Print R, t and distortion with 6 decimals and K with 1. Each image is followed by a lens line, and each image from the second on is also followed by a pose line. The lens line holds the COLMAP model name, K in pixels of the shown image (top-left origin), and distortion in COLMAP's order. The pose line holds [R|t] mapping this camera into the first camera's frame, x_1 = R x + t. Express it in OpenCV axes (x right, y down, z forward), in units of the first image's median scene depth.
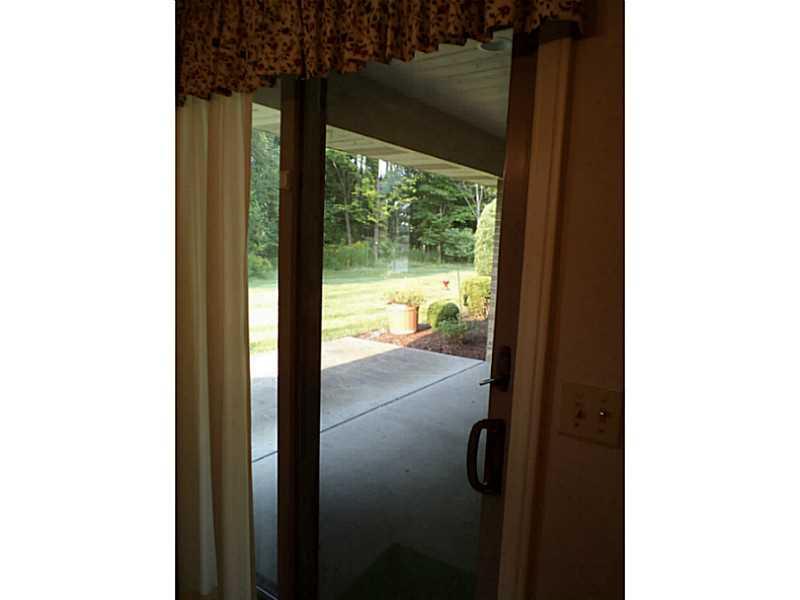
lens RADIAL K [[483.7, 0, 400.0], [0, 483.7, 300.0], [0, 0, 1]] dist [-0.001417, -0.000373]
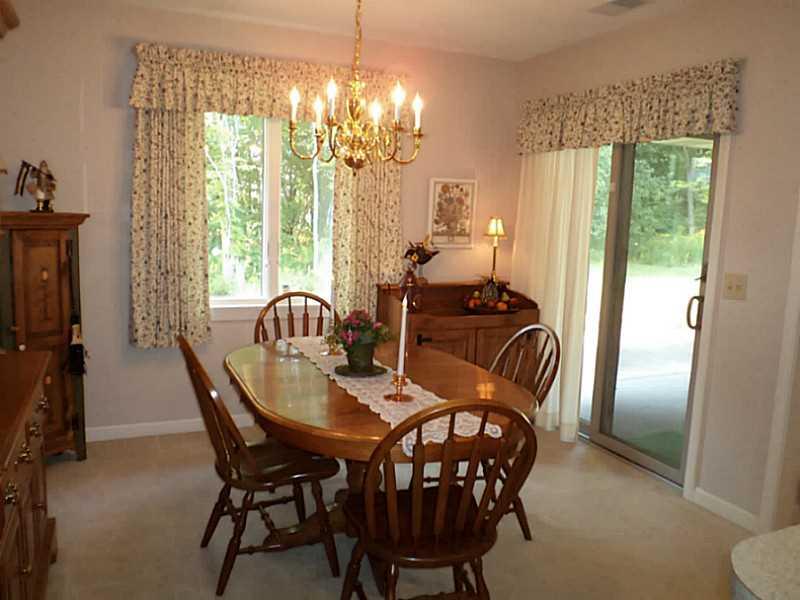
lens RADIAL K [[642.8, 0, 400.0], [0, 642.8, 300.0], [0, 0, 1]] dist [-0.086773, -0.002258]
pose [[0.858095, 0.055465, -0.510486, 0.385547], [-0.061475, 0.998096, 0.005108, 0.264359], [0.509798, 0.026999, 0.859871, -1.747299]]
